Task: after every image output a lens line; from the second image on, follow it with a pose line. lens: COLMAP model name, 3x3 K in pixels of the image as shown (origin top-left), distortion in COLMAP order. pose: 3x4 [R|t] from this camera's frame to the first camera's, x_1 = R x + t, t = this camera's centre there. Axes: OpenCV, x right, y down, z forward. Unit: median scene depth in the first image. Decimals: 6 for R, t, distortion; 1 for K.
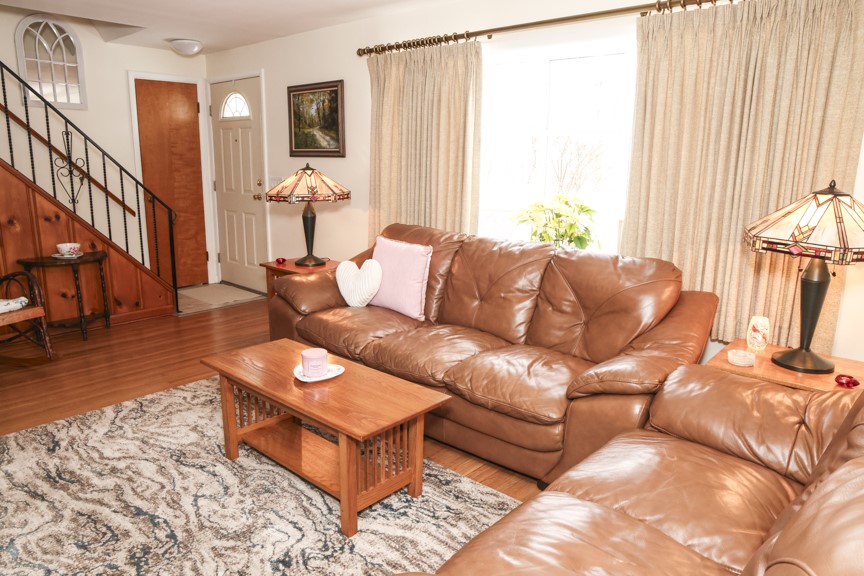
lens RADIAL K [[597.2, 0, 432.0], [0, 597.2, 288.0], [0, 0, 1]] dist [-0.084949, 0.065671]
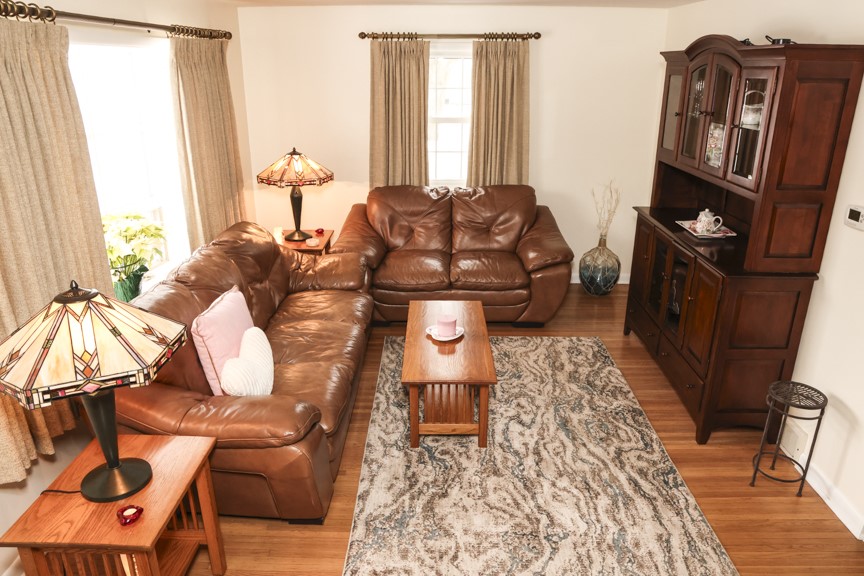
lens RADIAL K [[597.2, 0, 432.0], [0, 597.2, 288.0], [0, 0, 1]] dist [-0.084949, 0.065671]
pose [[-0.652588, -0.277299, 0.705148, -1.214300], [0.155752, 0.861662, 0.482990, -0.667530], [-0.741532, 0.425022, -0.519121, 1.858872]]
